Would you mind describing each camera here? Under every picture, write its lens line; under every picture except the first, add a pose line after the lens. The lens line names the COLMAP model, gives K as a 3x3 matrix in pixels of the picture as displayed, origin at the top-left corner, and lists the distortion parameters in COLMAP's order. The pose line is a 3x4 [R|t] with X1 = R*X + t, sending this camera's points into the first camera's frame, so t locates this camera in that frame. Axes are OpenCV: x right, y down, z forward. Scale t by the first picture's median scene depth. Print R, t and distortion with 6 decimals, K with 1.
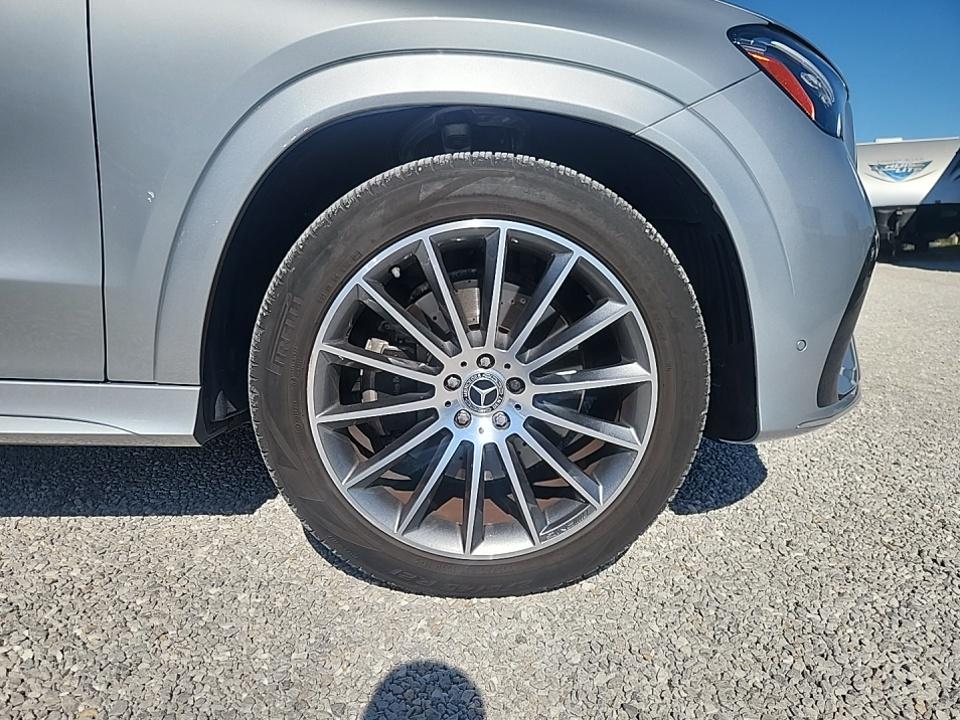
lens RADIAL K [[647.4, 0, 472.6], [0, 647.4, 357.6], [0, 0, 1]] dist [0.034304, -0.027994]
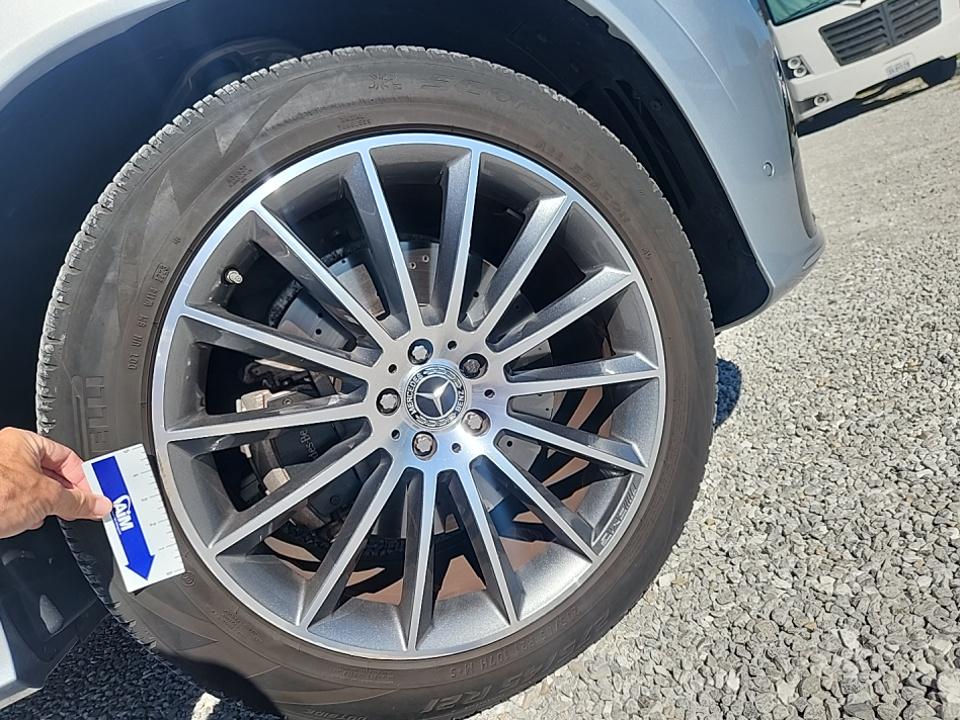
lens RADIAL K [[647.4, 0, 477.9], [0, 647.4, 365.1], [0, 0, 1]] dist [0.034304, -0.027994]
pose [[0.877746, -0.417868, 0.234411, -0.088617], [0.431509, 0.902076, -0.007710, 0.048725], [-0.208235, 0.107918, 0.972107, 0.323691]]
